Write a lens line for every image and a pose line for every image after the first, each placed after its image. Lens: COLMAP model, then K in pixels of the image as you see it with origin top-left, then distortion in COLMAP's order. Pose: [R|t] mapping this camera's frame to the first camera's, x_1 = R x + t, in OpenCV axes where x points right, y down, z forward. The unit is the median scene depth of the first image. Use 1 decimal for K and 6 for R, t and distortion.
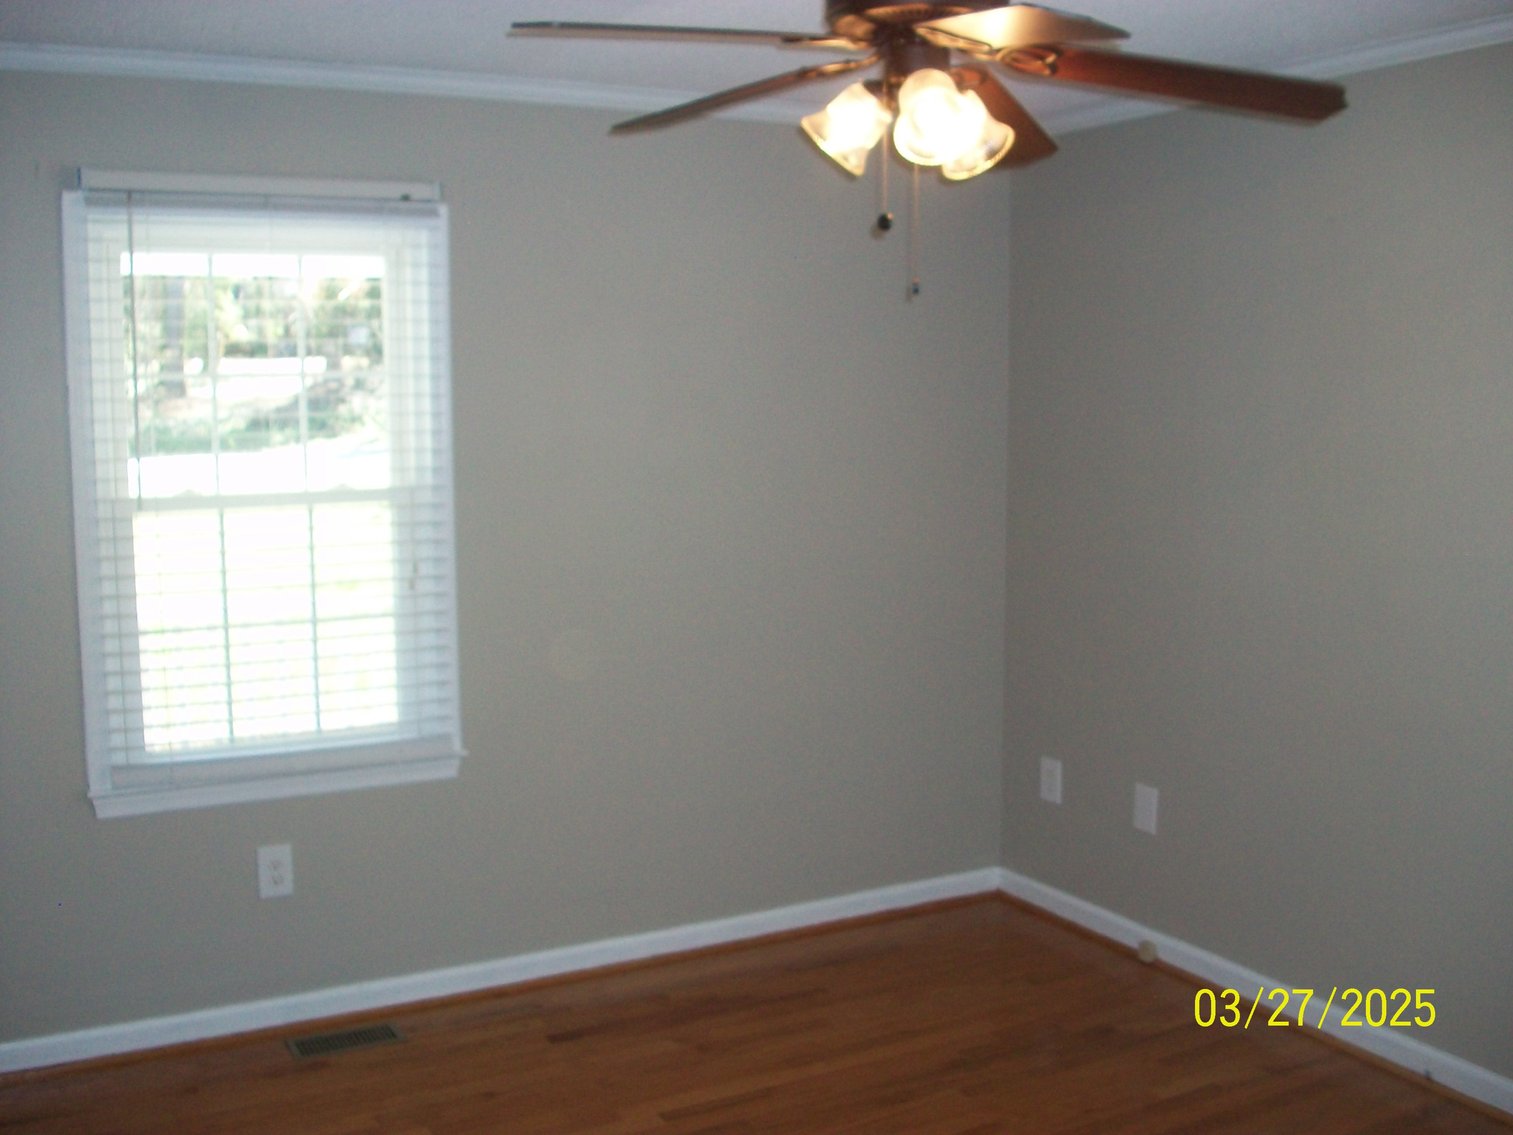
lens RADIAL K [[1491.2, 0, 756.5], [0, 1491.2, 567.5], [0, 0, 1]] dist [-0.172487, 0.133492]
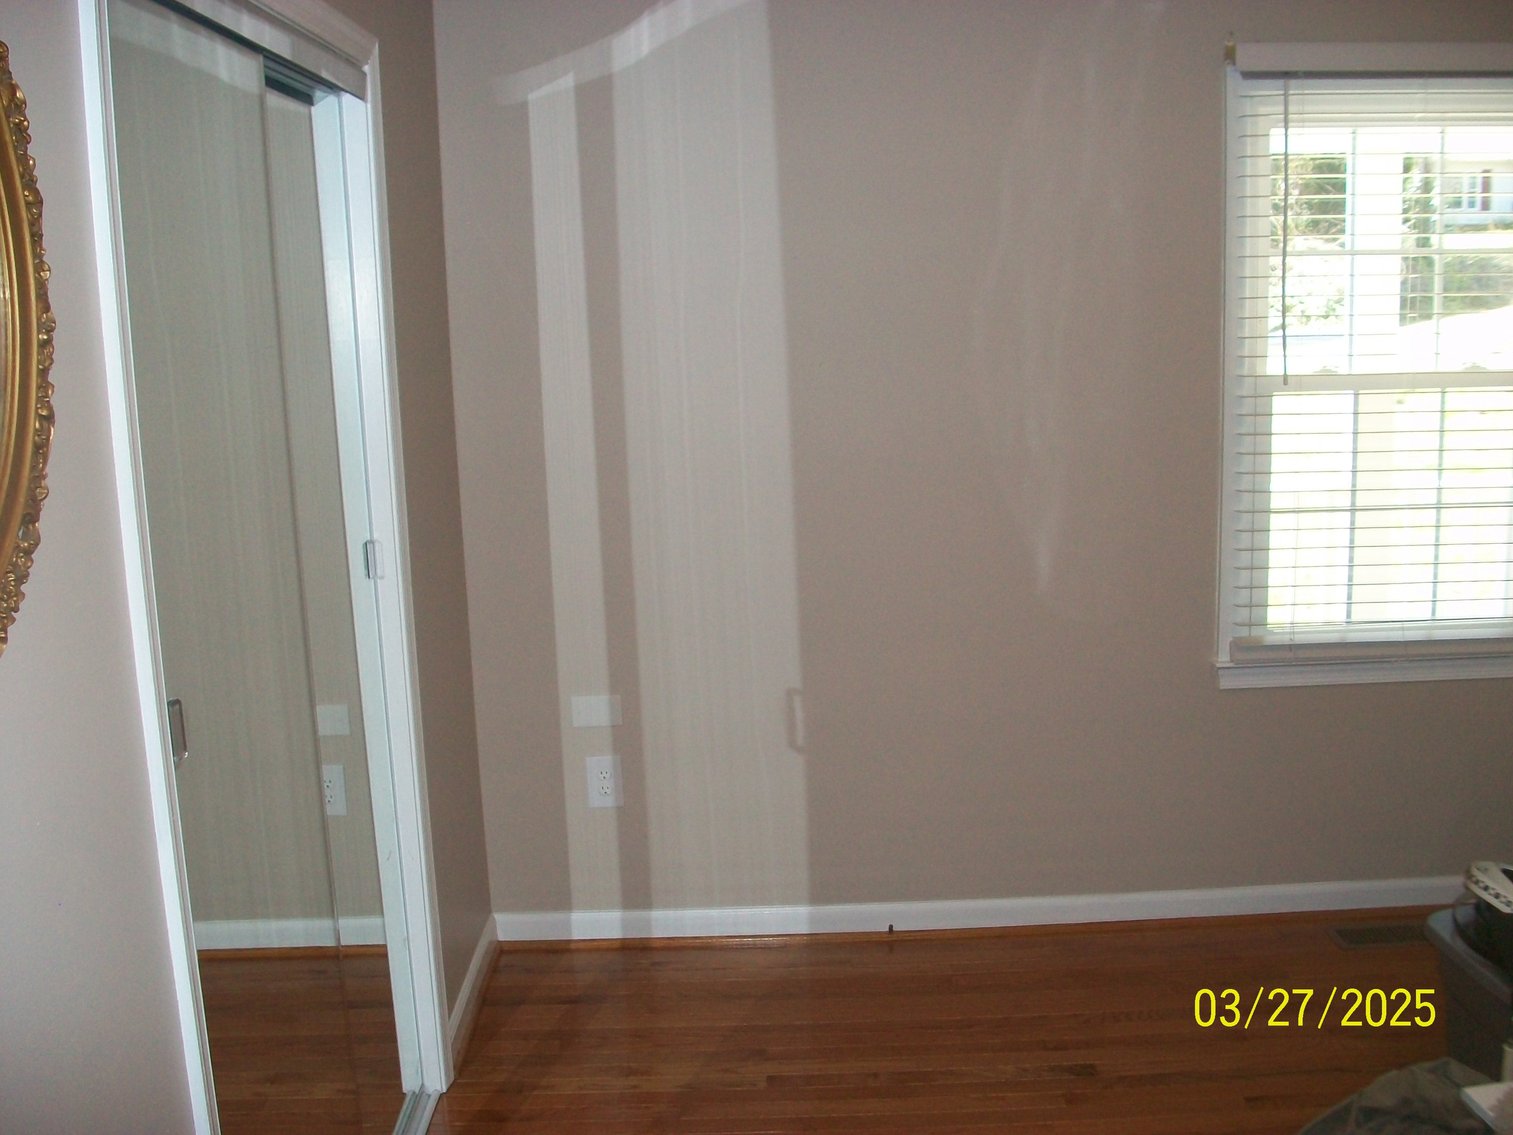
lens RADIAL K [[1491.2, 0, 756.5], [0, 1491.2, 567.5], [0, 0, 1]] dist [-0.172487, 0.133492]
pose [[0.867539, 0.076906, -0.491387, -0.233927], [-0.036261, 0.995124, 0.091727, 0.004433], [0.496045, -0.061759, 0.866098, -0.057649]]
